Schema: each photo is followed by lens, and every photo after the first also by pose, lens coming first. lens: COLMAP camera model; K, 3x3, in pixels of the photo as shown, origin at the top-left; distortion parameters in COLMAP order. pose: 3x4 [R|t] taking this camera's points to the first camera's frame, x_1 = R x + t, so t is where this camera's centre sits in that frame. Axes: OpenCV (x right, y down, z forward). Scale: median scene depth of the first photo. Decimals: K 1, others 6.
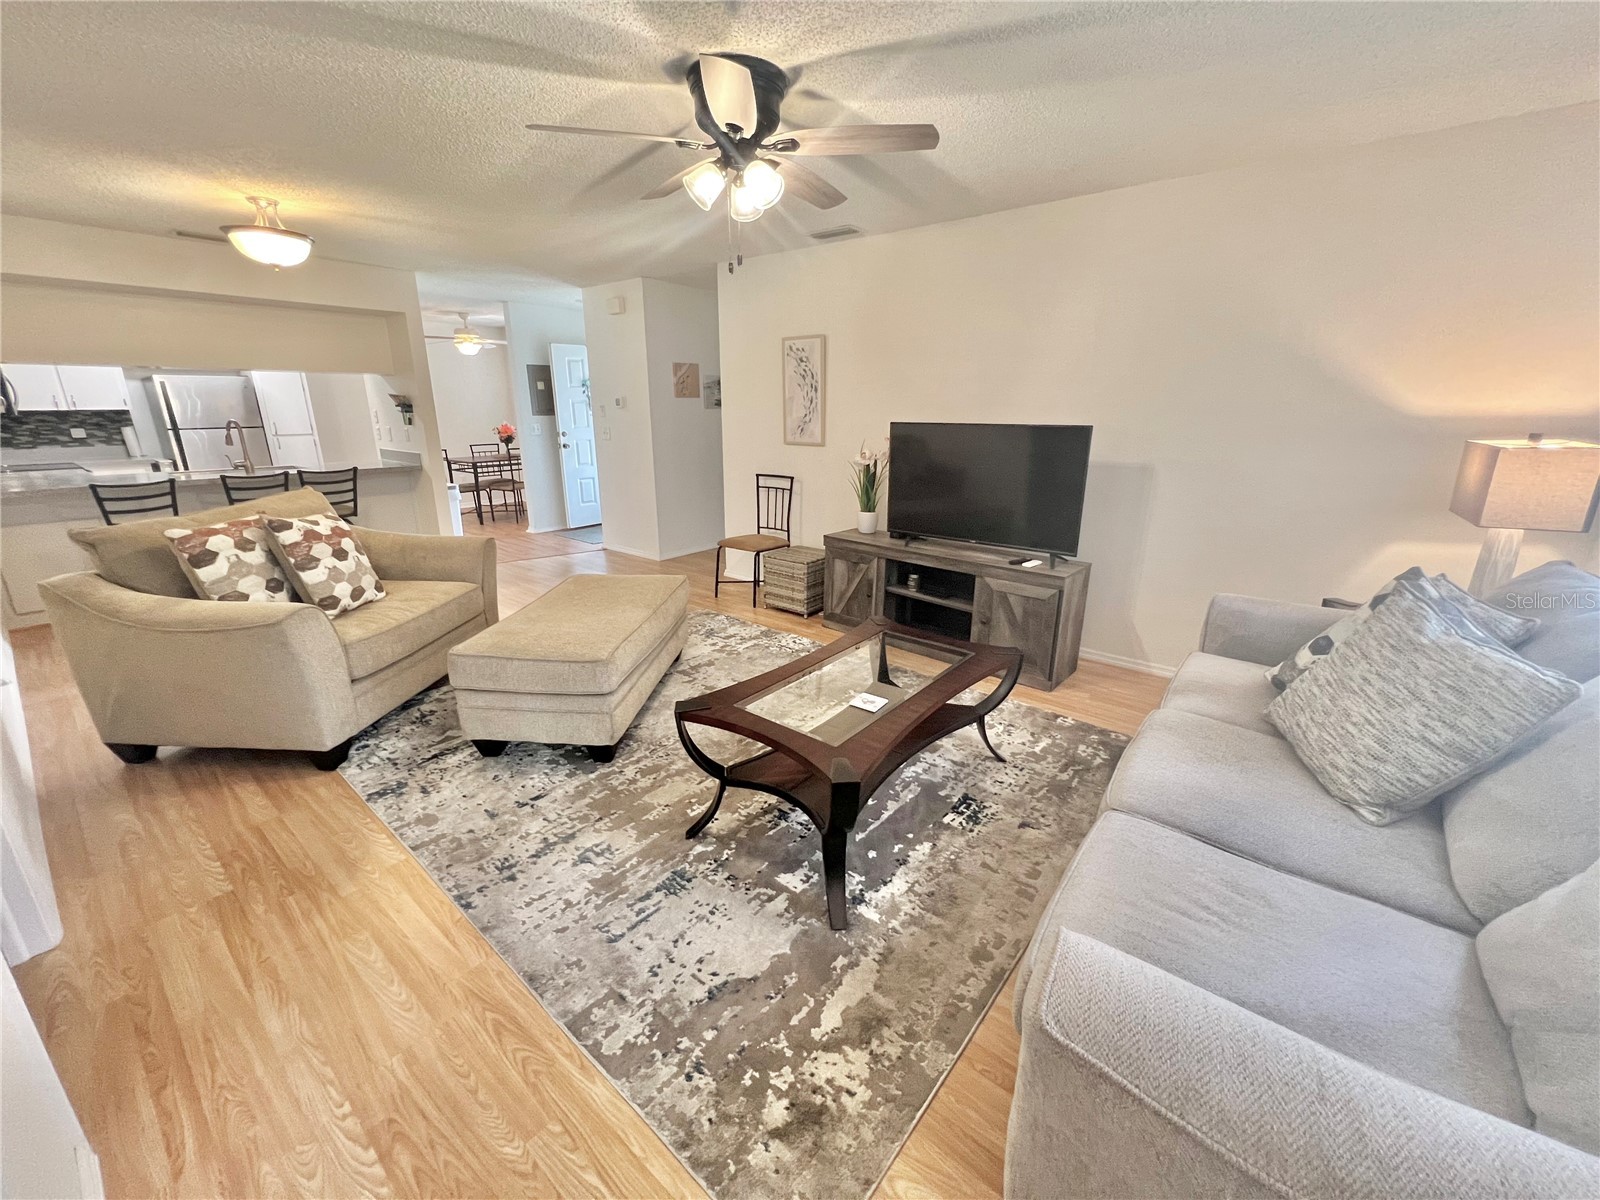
lens RADIAL K [[641.9, 0, 810.6], [0, 641.9, 605.0], [0, 0, 1]] dist [-0.000602, 0.000186]
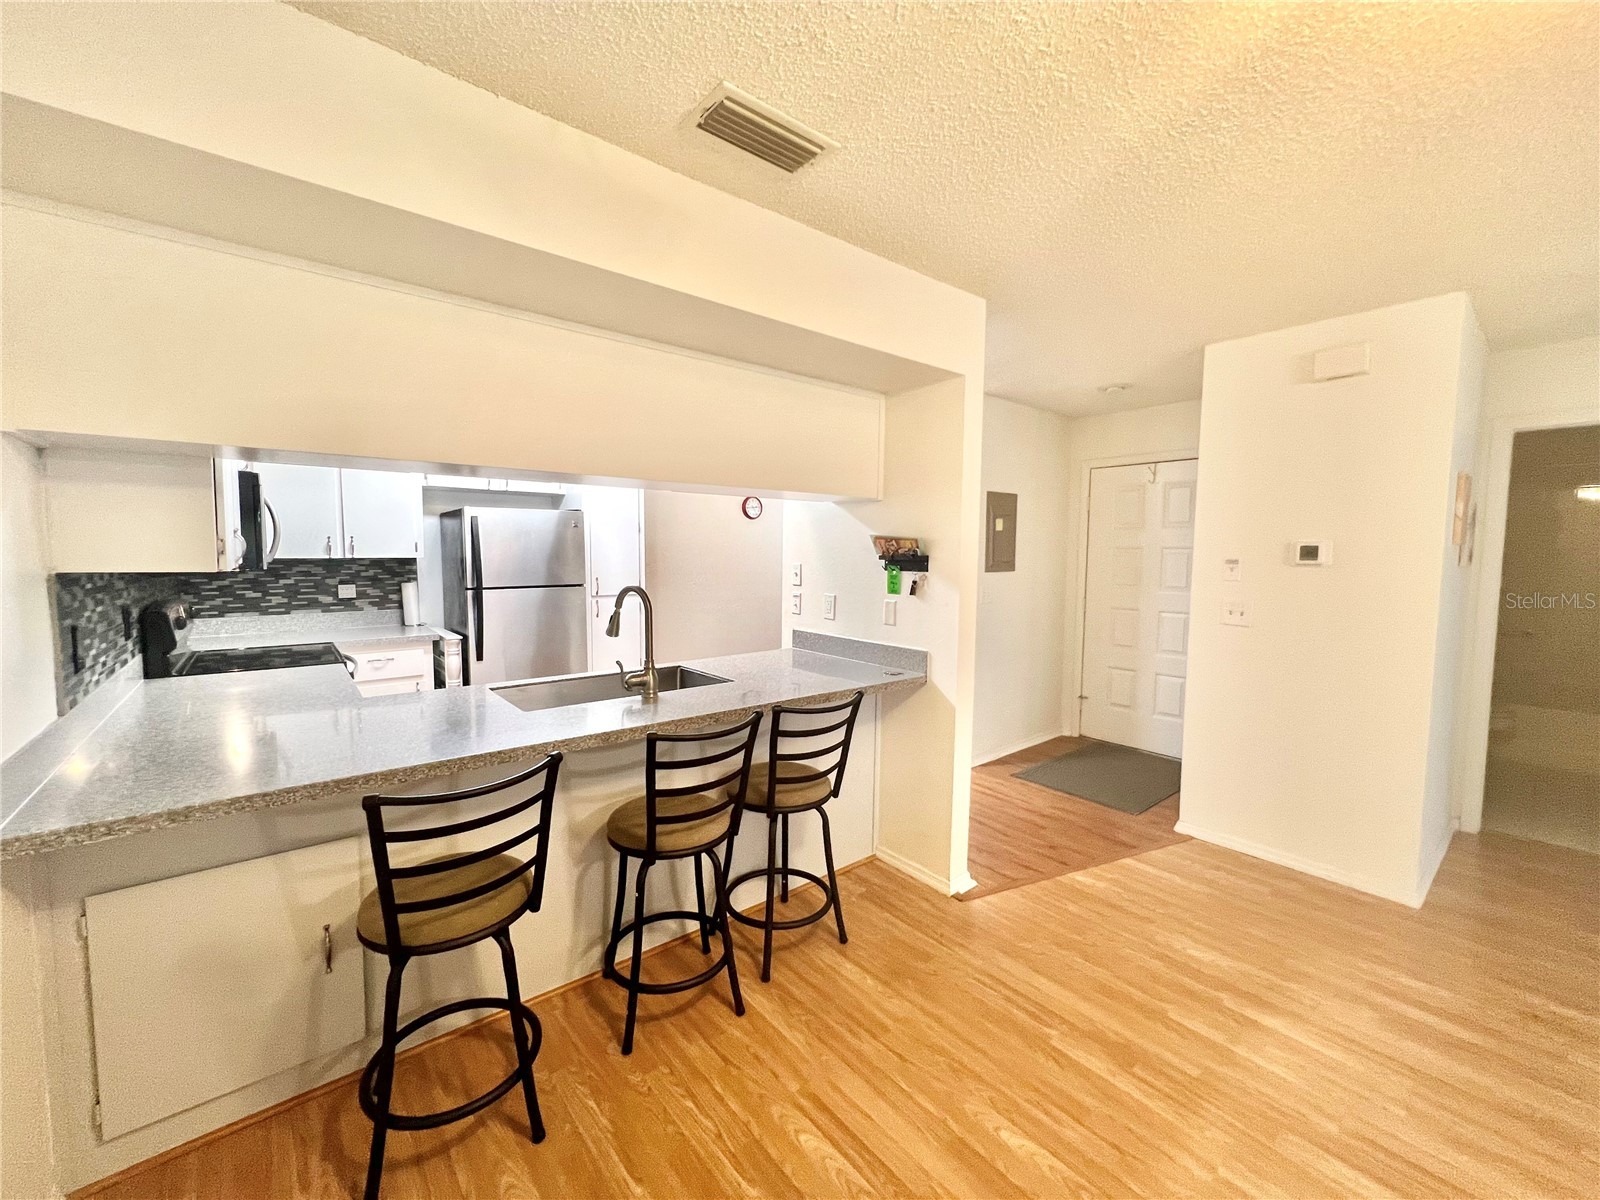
lens RADIAL K [[641.9, 0, 770.6], [0, 641.9, 613.9], [0, 0, 1]] dist [-0.000602, 0.000186]
pose [[0.972606, 0.032713, -0.230147, -0.596199], [-0.079050, 0.977590, -0.195114, -0.158229], [0.218606, 0.207962, 0.953395, 0.497918]]
